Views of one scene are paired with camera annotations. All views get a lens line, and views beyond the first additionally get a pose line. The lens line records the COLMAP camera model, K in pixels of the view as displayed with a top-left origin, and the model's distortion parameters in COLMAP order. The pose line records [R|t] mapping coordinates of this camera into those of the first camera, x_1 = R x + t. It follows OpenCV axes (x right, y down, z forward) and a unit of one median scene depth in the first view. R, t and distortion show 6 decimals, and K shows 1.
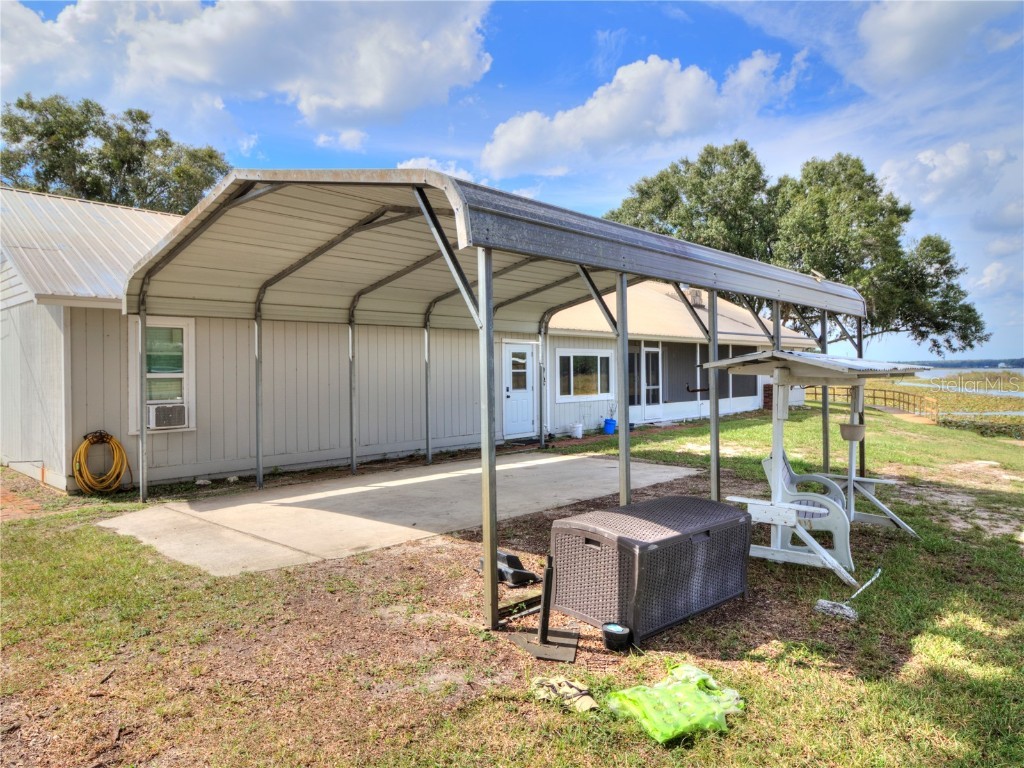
lens RADIAL K [[686.9, 0, 510.8], [0, 686.9, 374.5], [0, 0, 1]] dist [-0.004192, -0.001298]
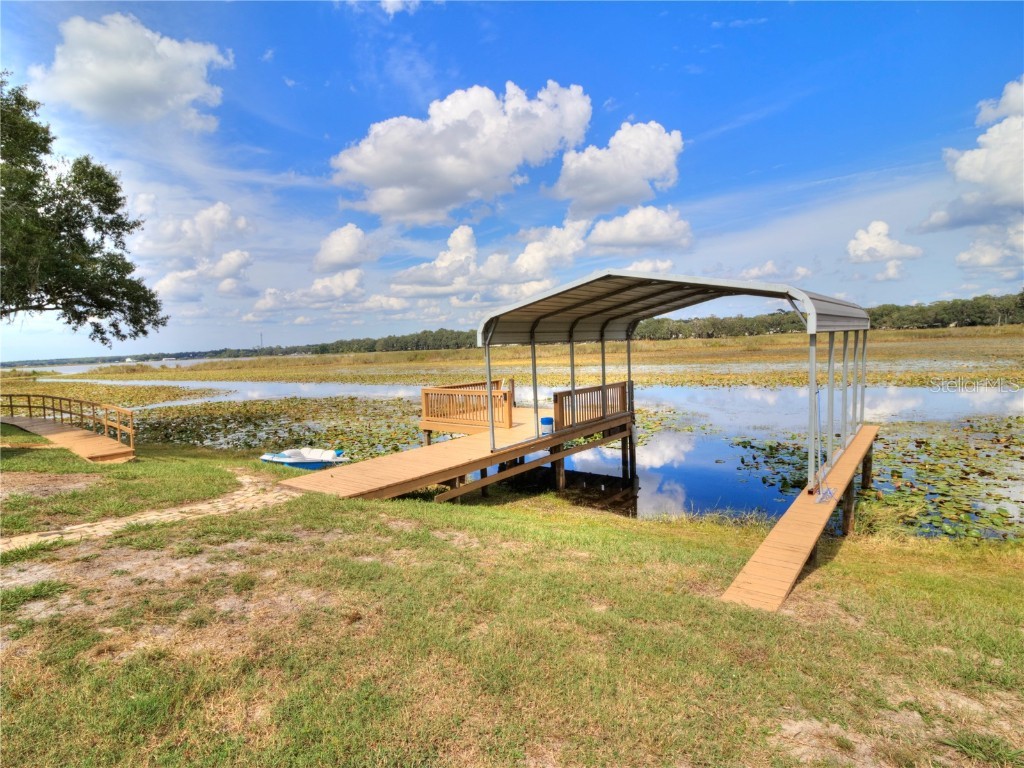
lens RADIAL K [[526.0, 0, 503.3], [0, 526.0, 378.8], [0, 0, 1]] dist [-0.007138, -0.007363]
pose [[0.320533, -0.068747, 0.944740, 0.207704], [0.047767, 0.997267, 0.056363, 0.000154], [-0.946032, 0.027061, 0.322940, 0.383255]]
